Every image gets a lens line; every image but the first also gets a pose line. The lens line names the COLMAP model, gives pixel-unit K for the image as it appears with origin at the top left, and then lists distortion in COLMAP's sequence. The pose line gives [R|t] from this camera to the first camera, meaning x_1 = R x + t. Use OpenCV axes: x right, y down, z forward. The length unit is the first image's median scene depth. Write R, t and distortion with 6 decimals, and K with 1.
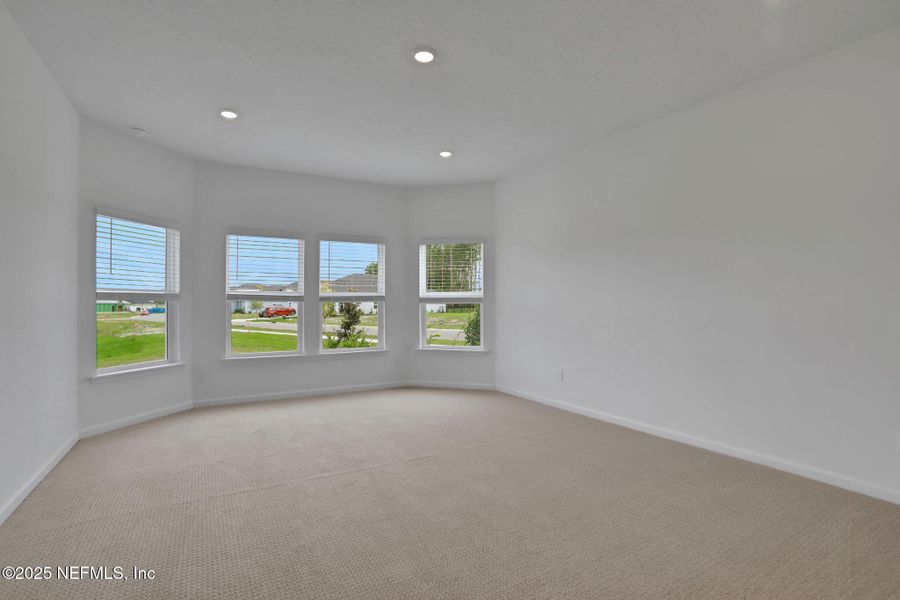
lens RADIAL K [[441.2, 0, 461.8], [0, 441.2, 301.7], [0, 0, 1]] dist [-0.036771, 0.000224]
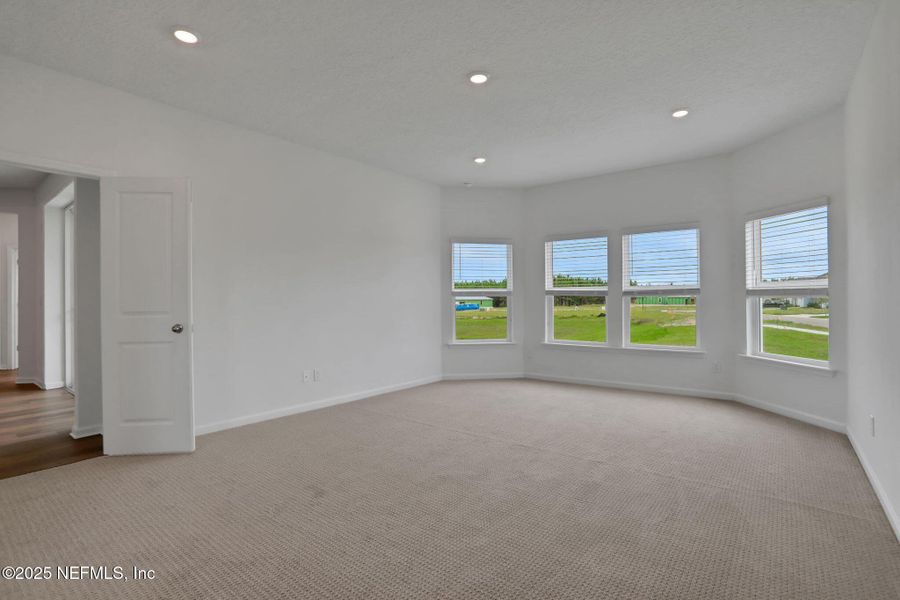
lens RADIAL K [[441.2, 0, 461.8], [0, 441.2, 301.7], [0, 0, 1]] dist [-0.036771, 0.000224]
pose [[0.380494, 0.002198, -0.924781, 0.477360], [0.011115, 0.999914, 0.006949, 0.002802], [0.924717, -0.012923, 0.380437, 0.277946]]
